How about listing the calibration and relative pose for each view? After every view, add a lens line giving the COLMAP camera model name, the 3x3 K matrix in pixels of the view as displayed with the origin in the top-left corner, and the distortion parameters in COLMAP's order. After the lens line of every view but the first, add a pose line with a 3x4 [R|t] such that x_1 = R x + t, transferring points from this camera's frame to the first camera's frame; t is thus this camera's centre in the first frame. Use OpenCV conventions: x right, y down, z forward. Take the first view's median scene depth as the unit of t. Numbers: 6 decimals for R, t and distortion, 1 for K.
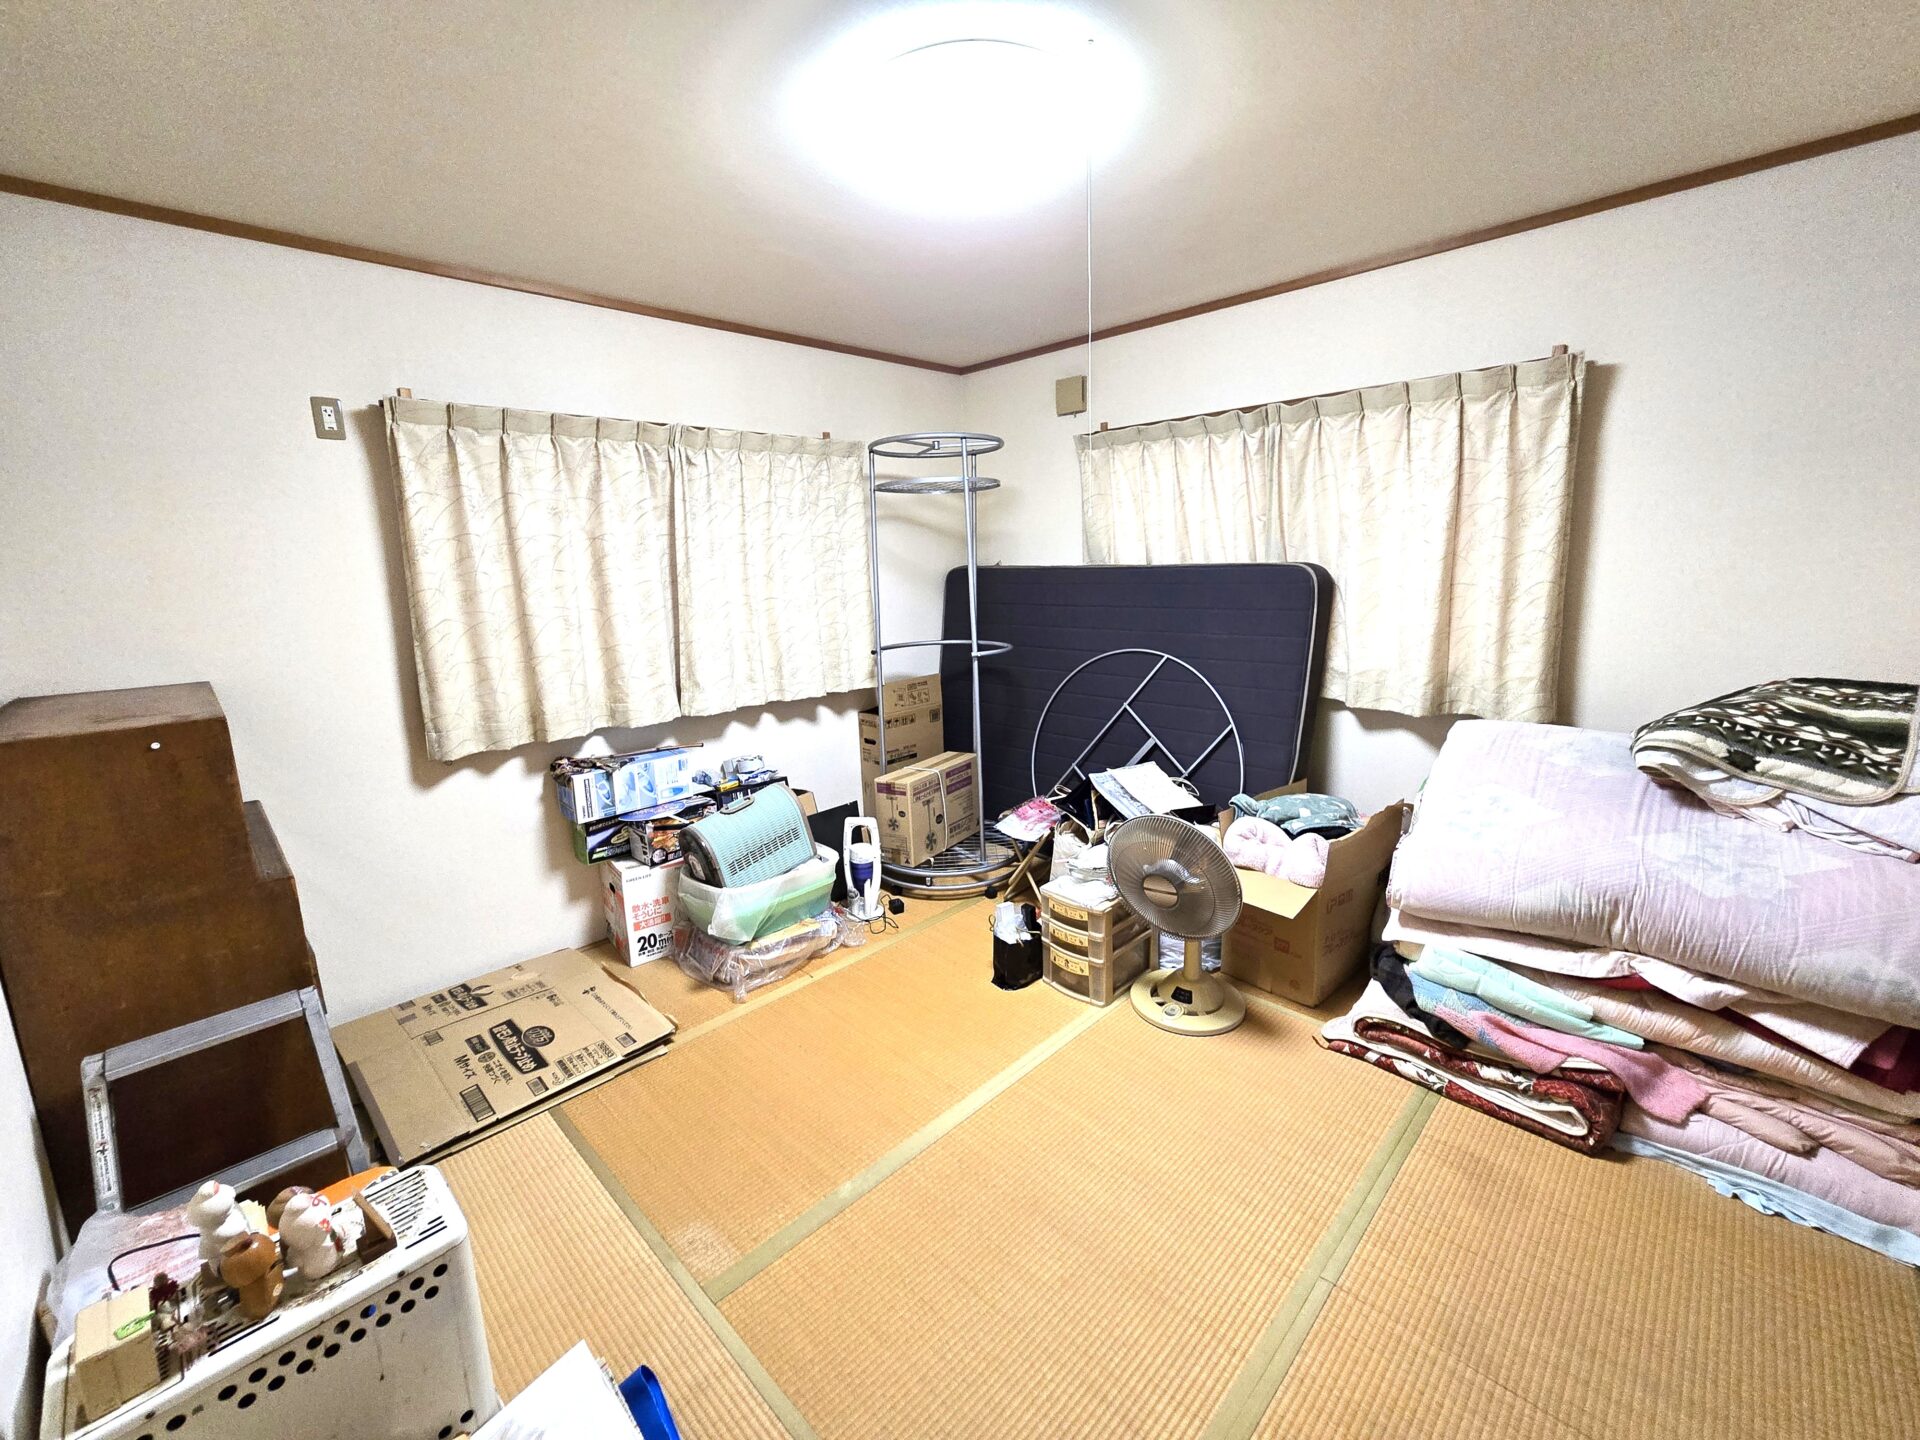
lens RADIAL K [[785.8, 0, 959.9], [0, 785.8, 706.3], [0, 0, 1]] dist [0.001366, 0.000344]
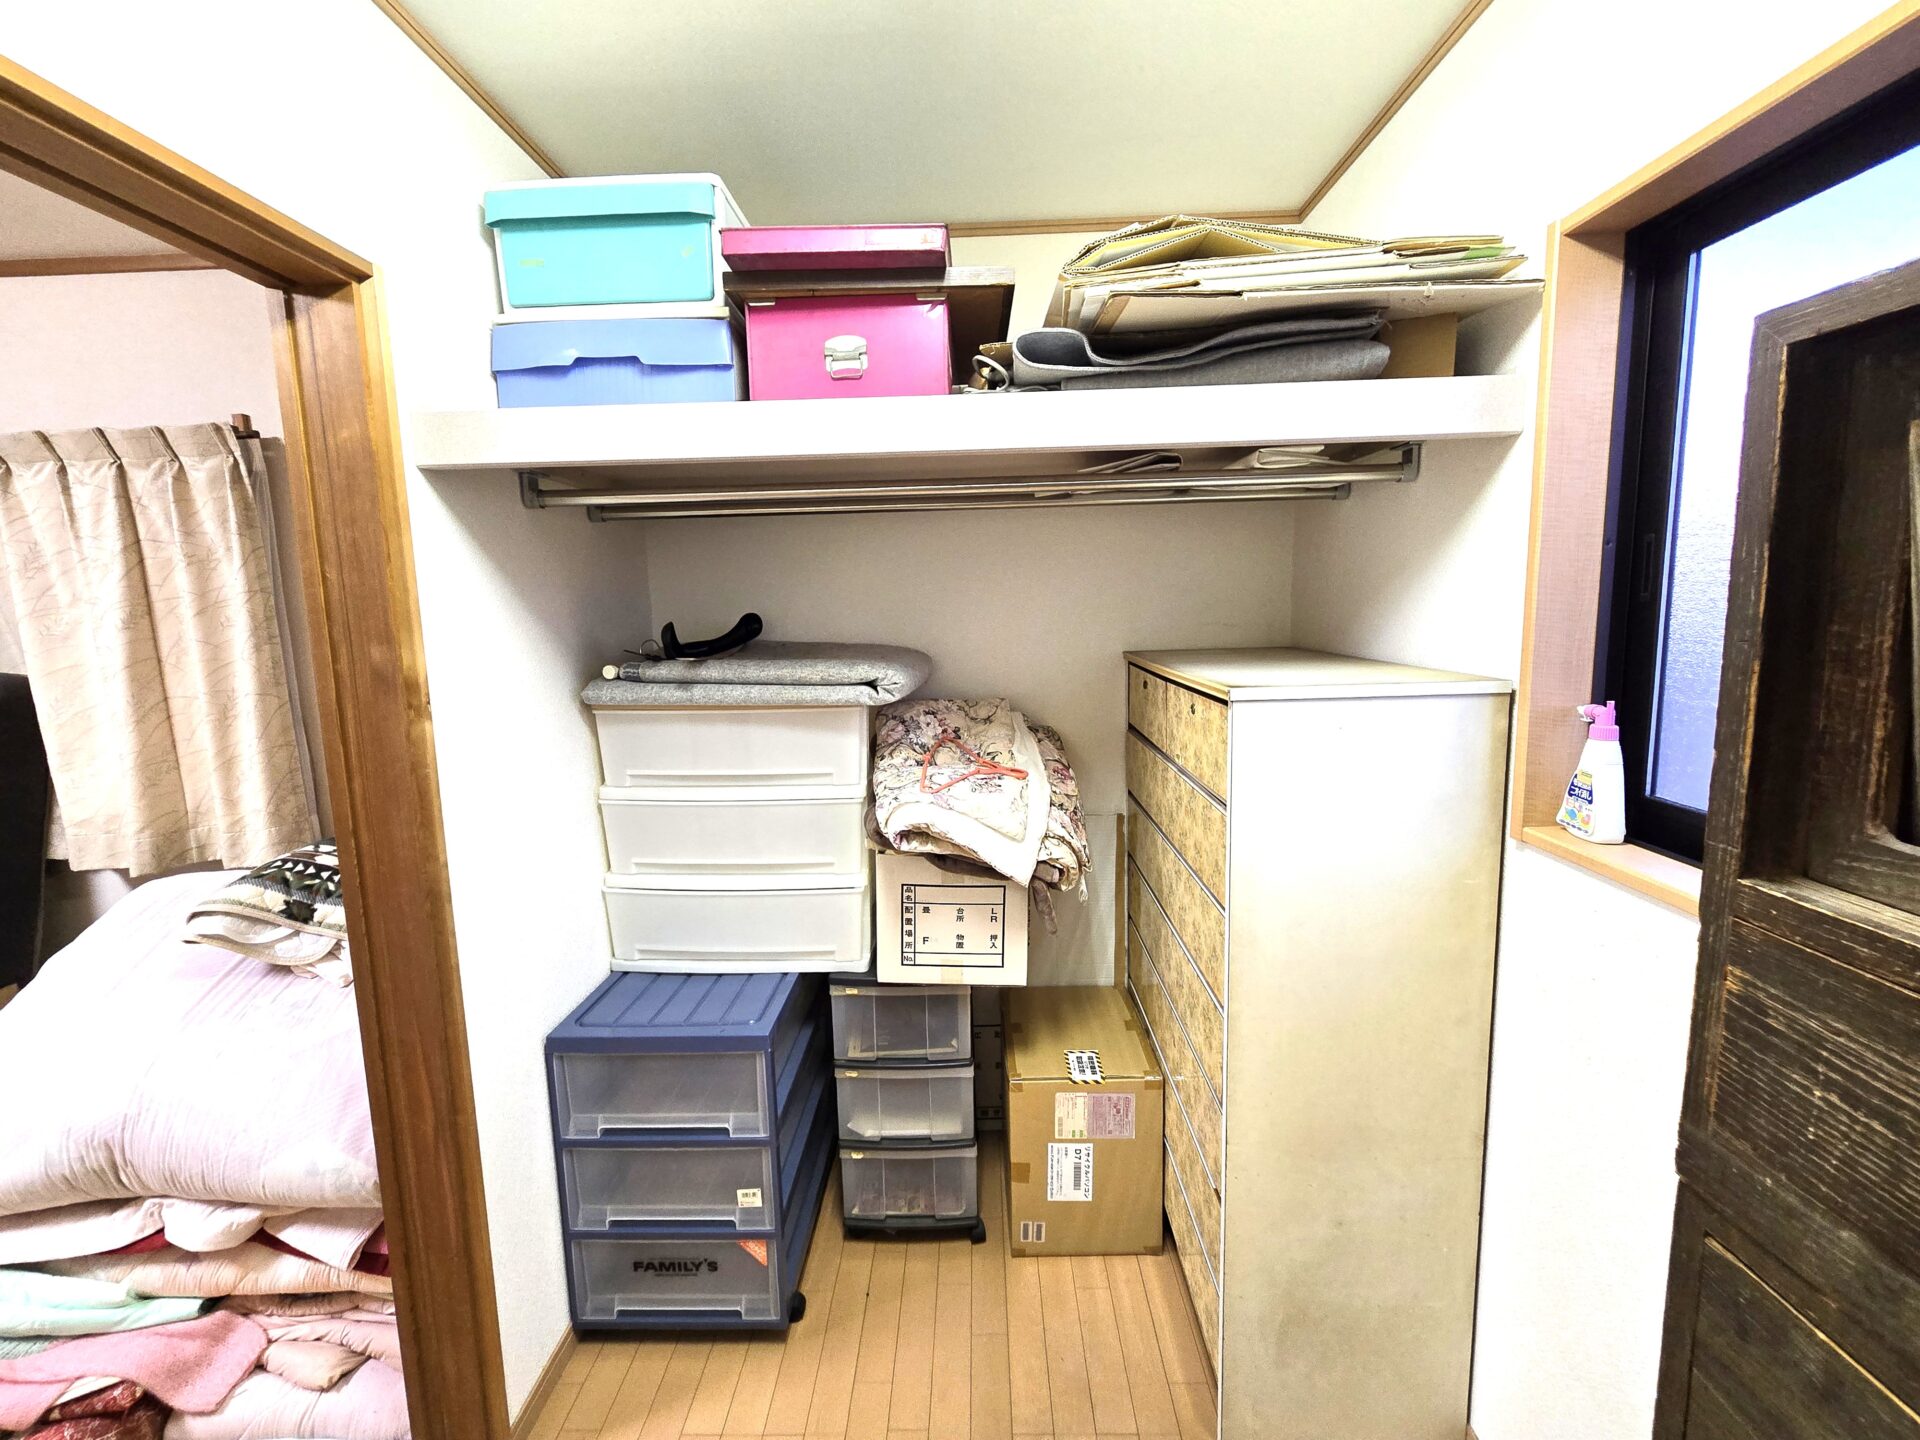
lens RADIAL K [[785.8, 0, 960.2], [0, 785.8, 712.9], [0, 0, 1]] dist [0.001366, 0.000344]
pose [[0.727399, -0.084299, 0.681018, 0.944132], [0.133811, 0.990799, -0.020279, -0.030412], [-0.673042, 0.105879, 0.731986, -0.122831]]
